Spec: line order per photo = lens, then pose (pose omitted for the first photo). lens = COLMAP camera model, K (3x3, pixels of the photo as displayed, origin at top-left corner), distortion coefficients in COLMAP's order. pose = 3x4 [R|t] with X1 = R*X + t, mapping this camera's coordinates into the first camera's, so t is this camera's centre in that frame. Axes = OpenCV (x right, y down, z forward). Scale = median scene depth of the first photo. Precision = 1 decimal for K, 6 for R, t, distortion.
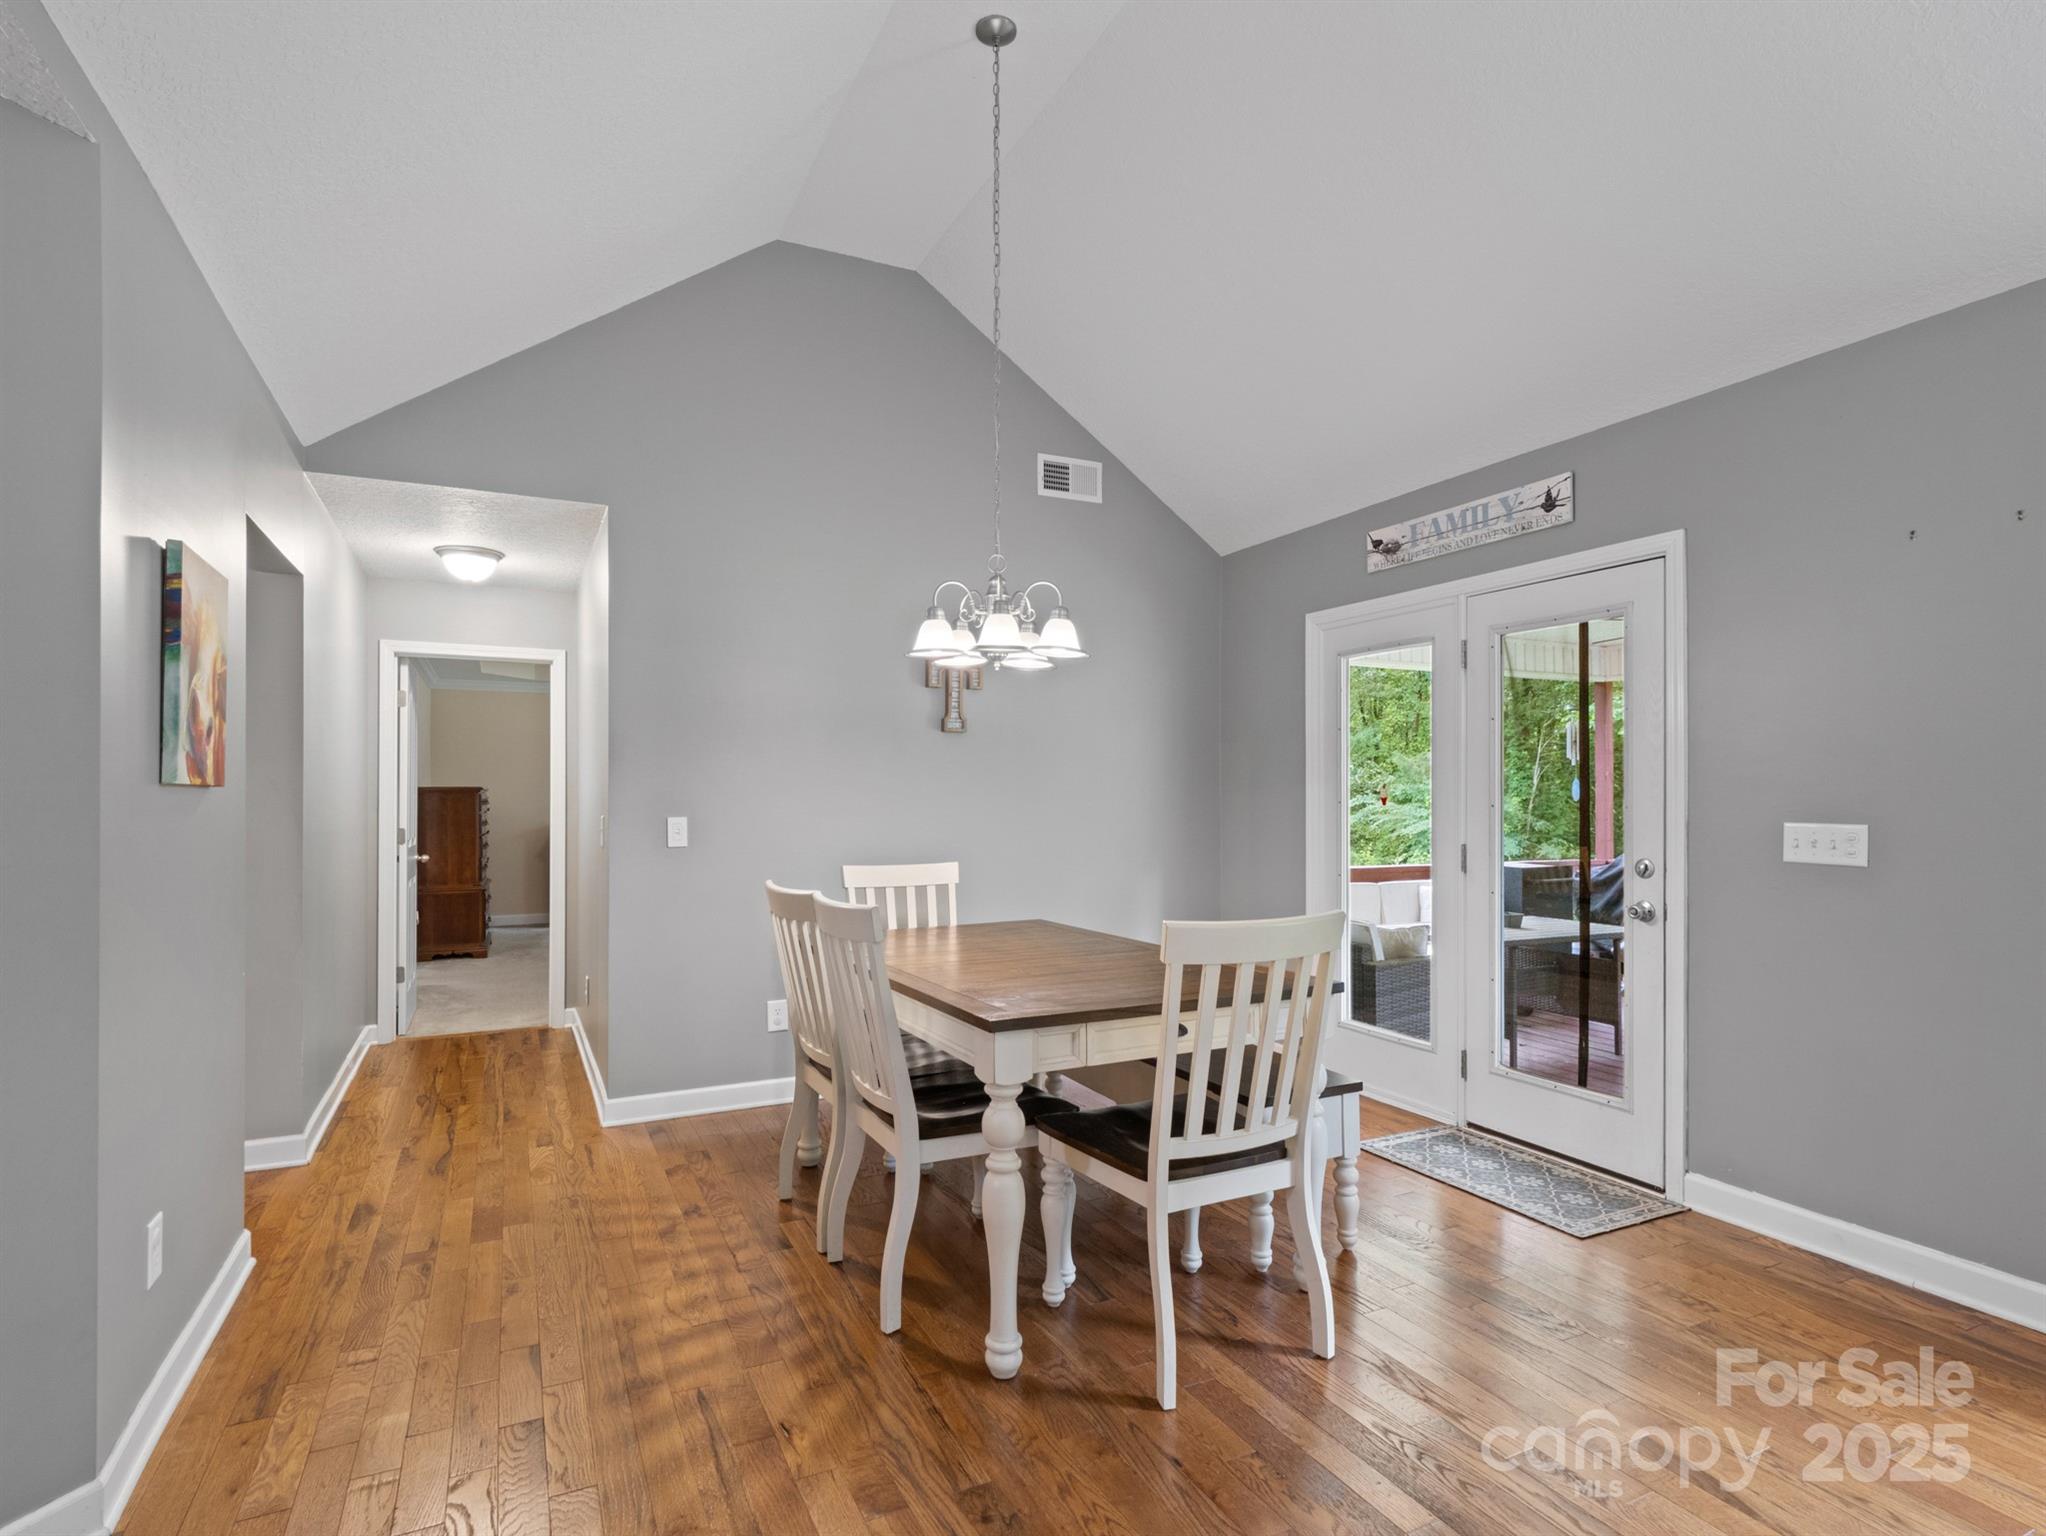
lens RADIAL K [[1051.4, 0, 1015.8], [0, 1051.4, 792.5], [0, 0, 1]] dist [0.007281, -0.000385]
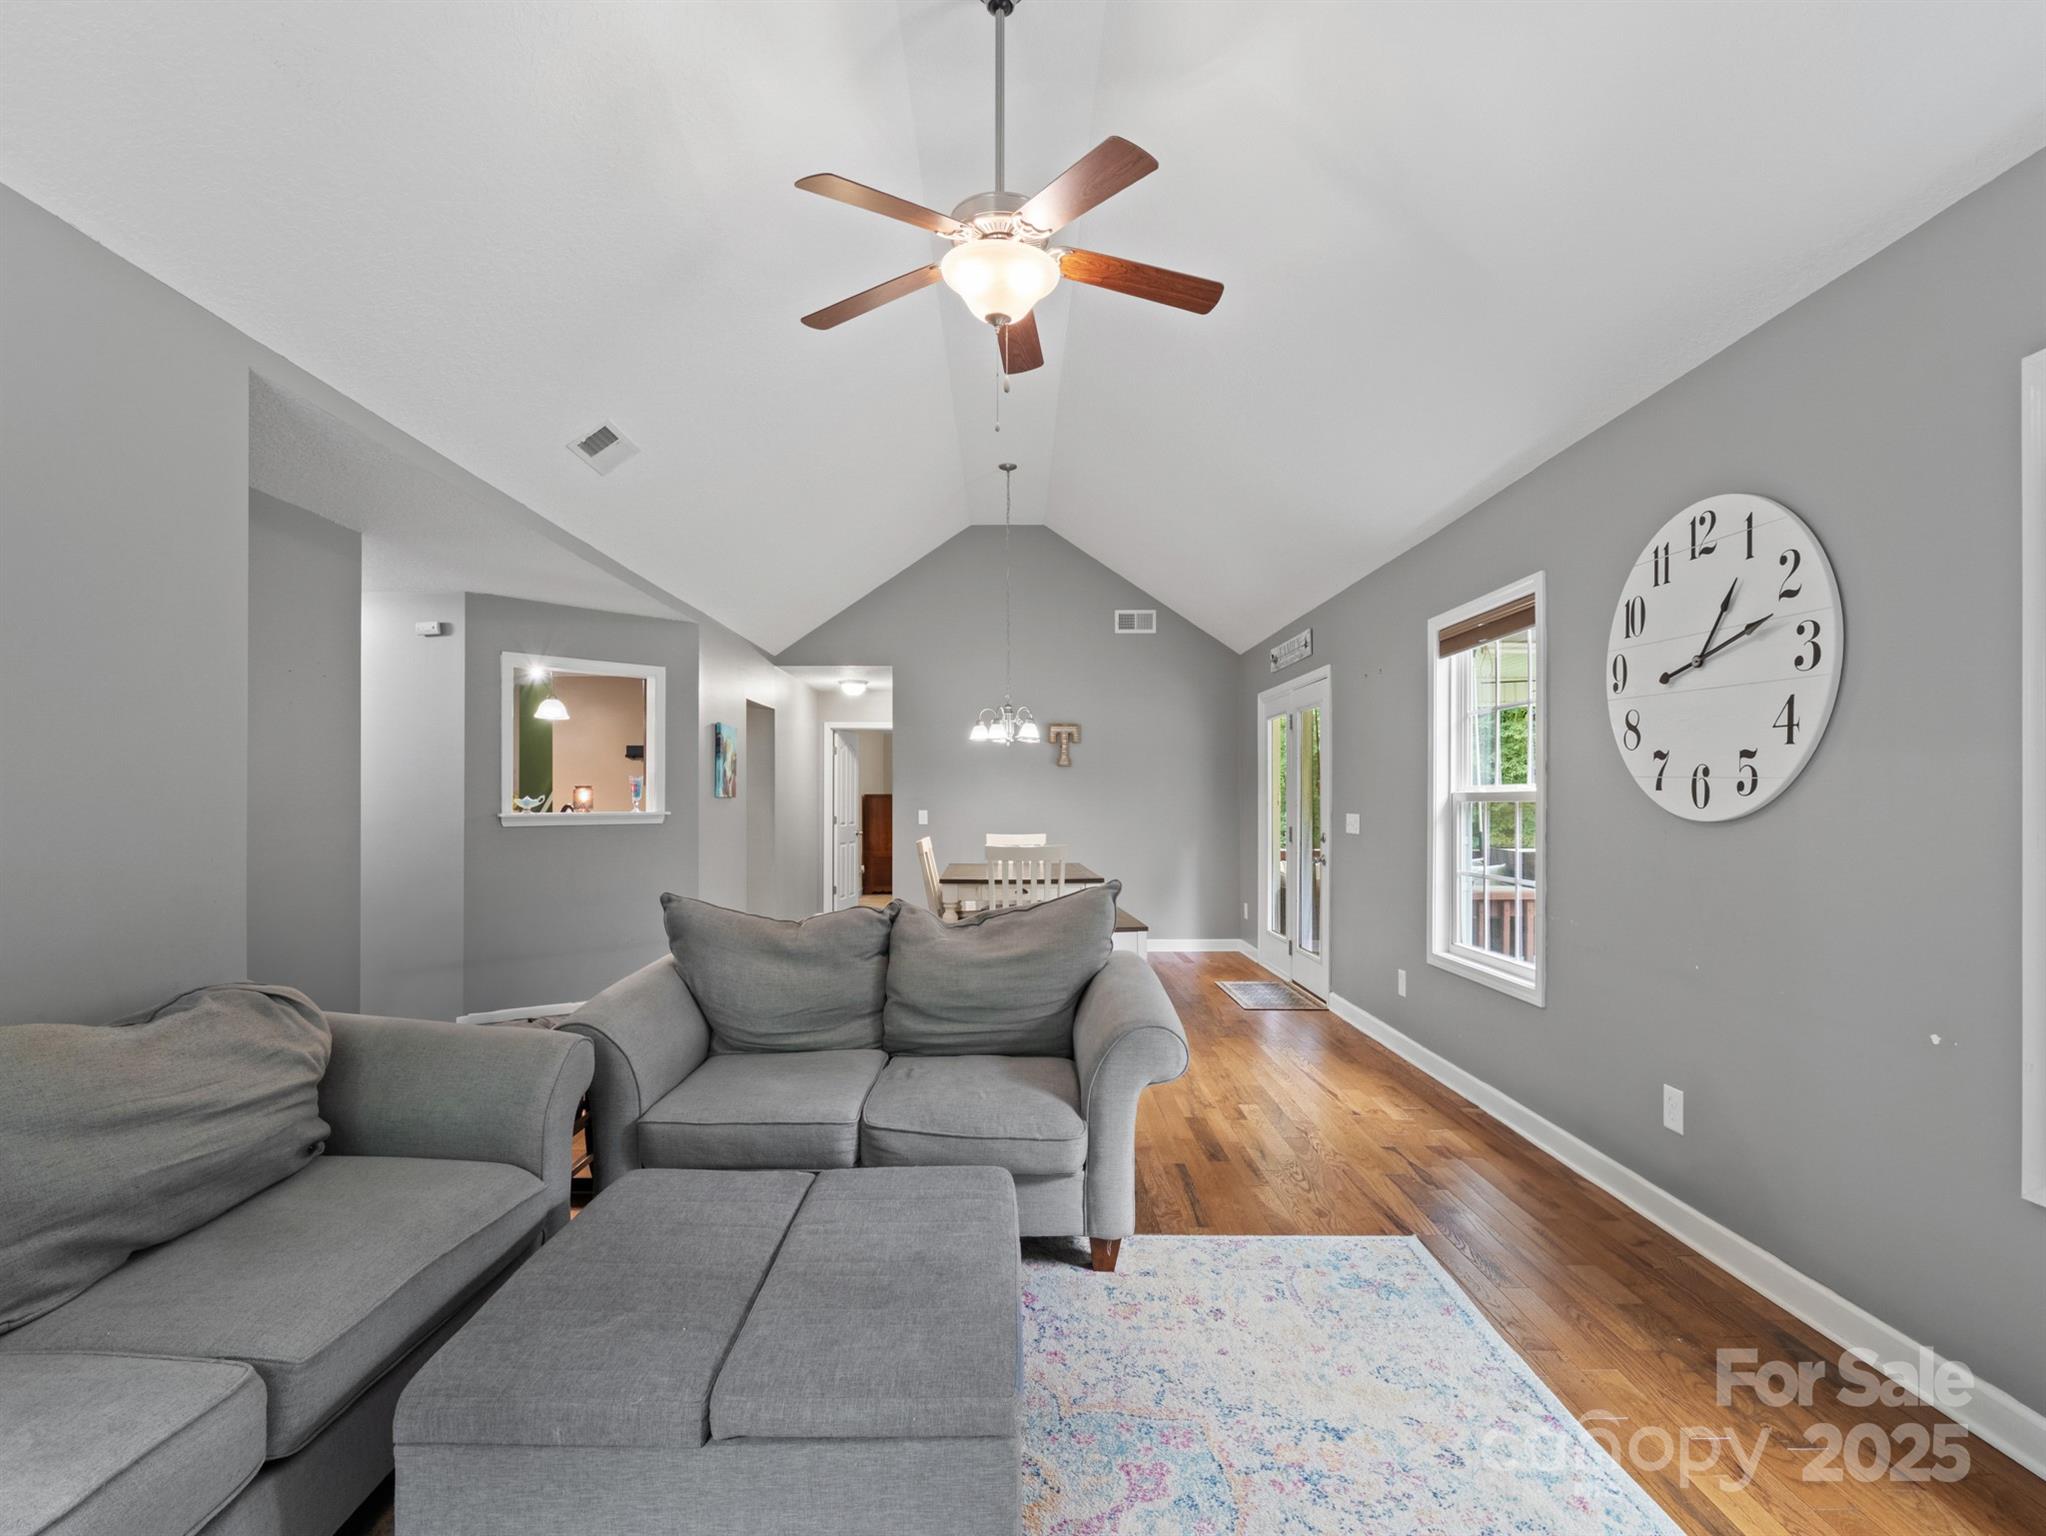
lens RADIAL K [[990.9, 0, 1027.2], [0, 990.9, 789.0], [0, 0, 1]] dist [0.004236, -0.001241]
pose [[0.905833, -0.005429, -0.423600, 0.718464], [0.002950, 0.999974, -0.006508, -0.005870], [0.423625, 0.004645, 0.905826, -0.720737]]
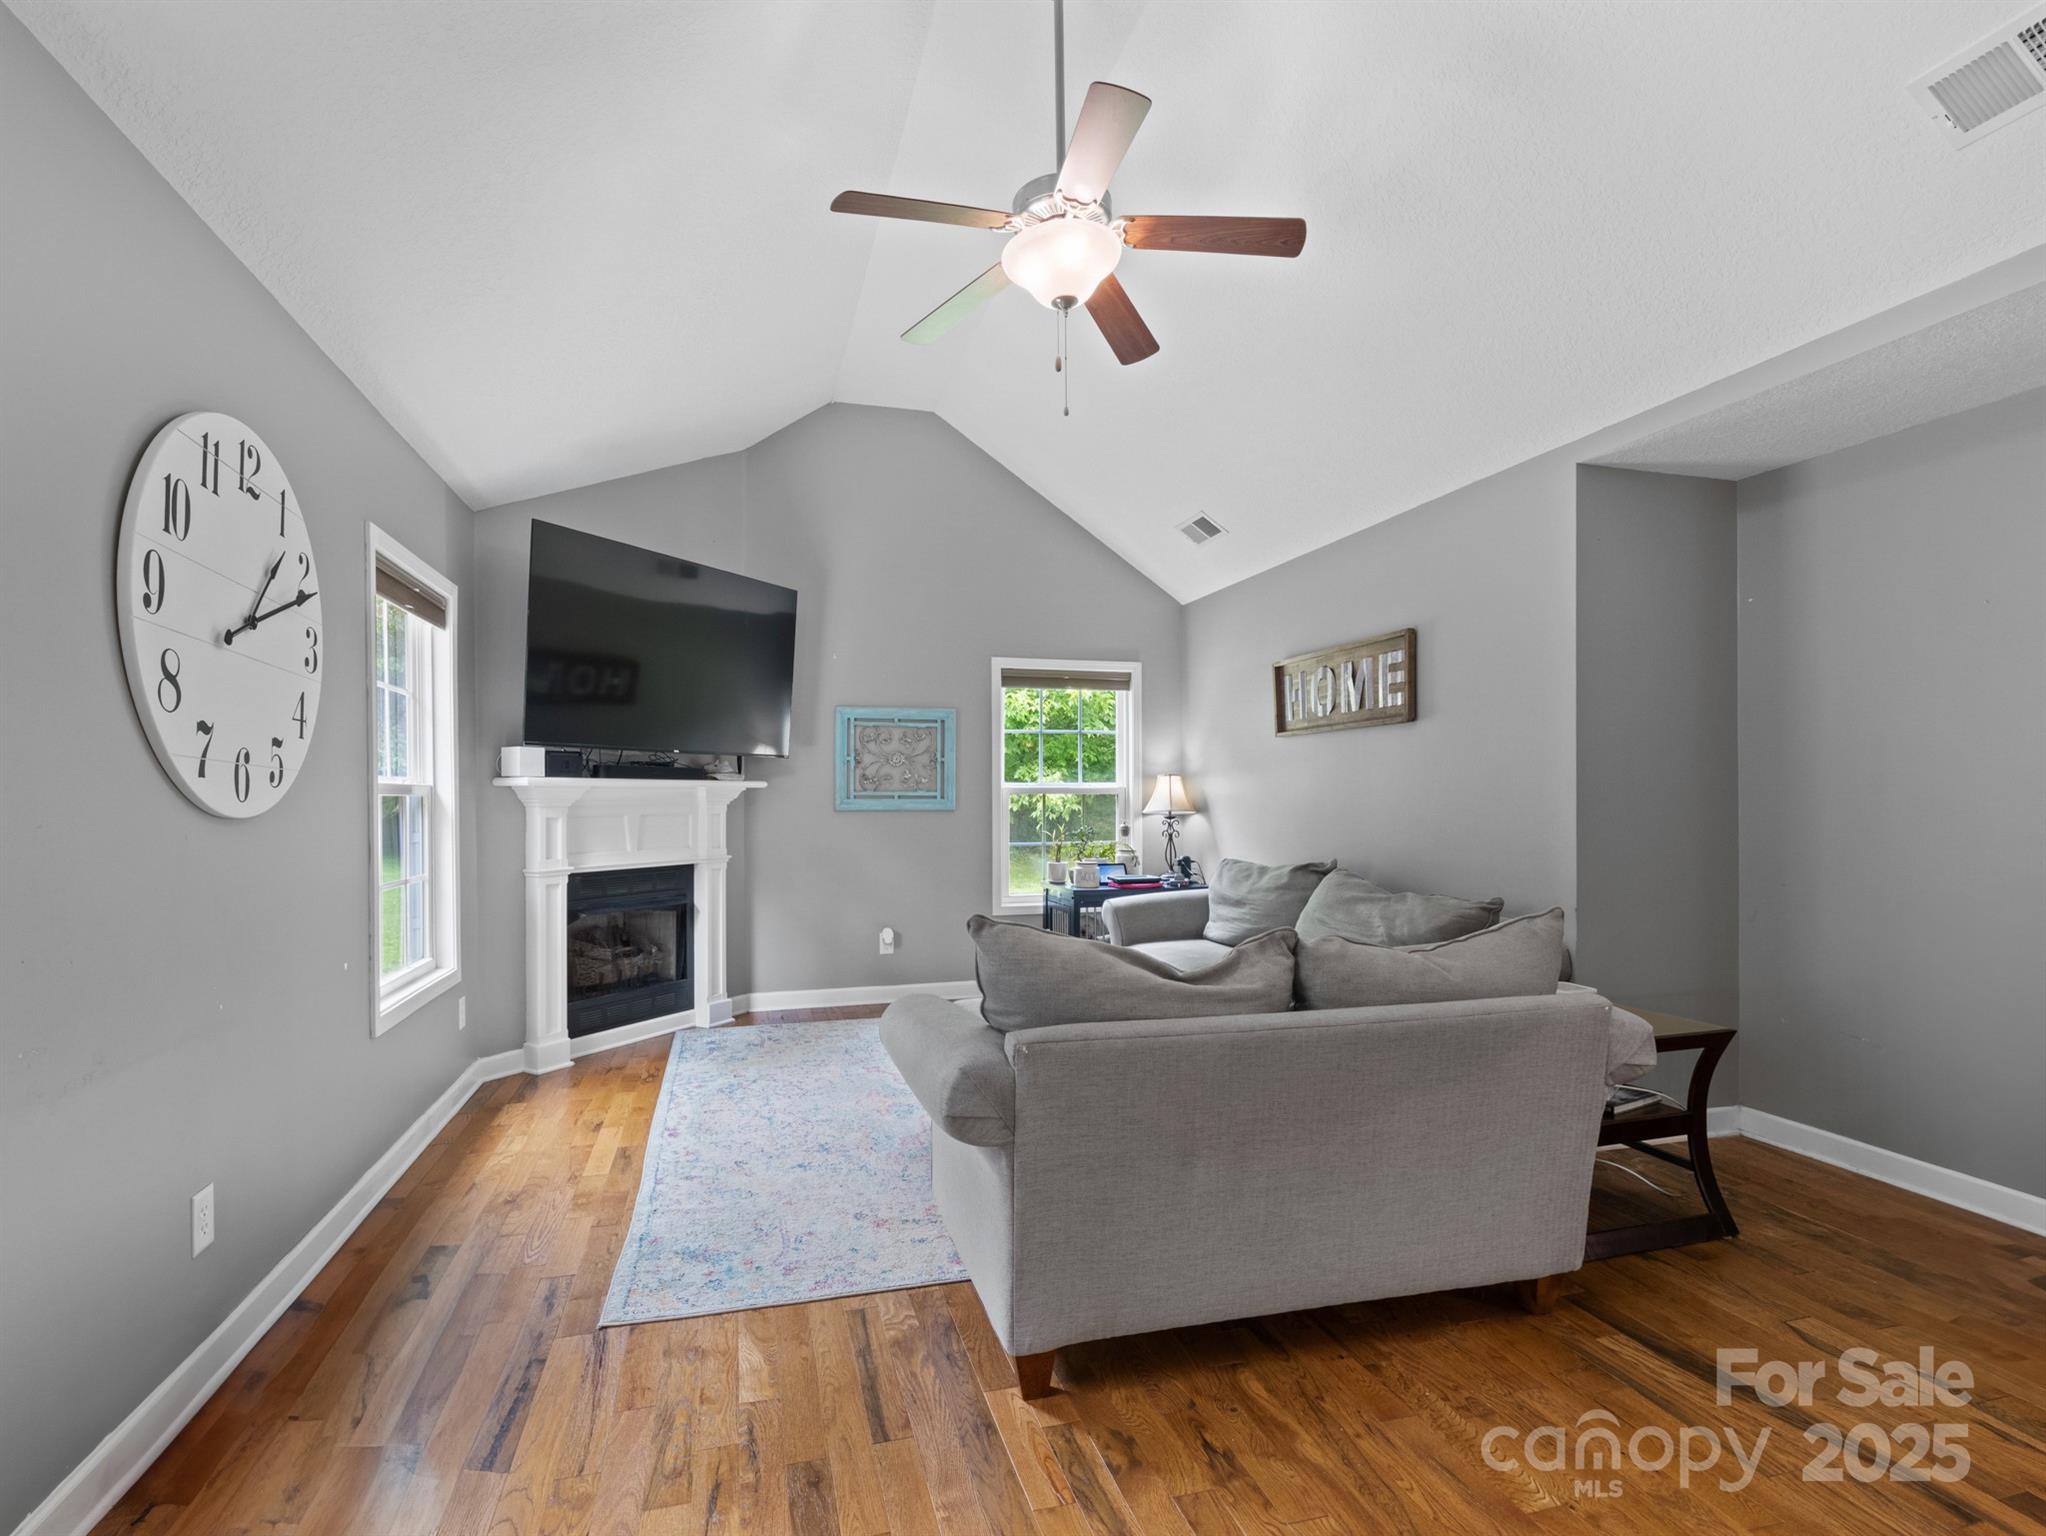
lens RADIAL K [[990.9, 0, 1005.9], [0, 990.9, 787.8], [0, 0, 1]] dist [0.004236, -0.001241]
pose [[-0.983309, 0.007257, 0.181797, 0.335496], [0.005016, 0.999906, -0.012786, 0.005558], [-0.181873, -0.011660, -0.983253, 0.543476]]
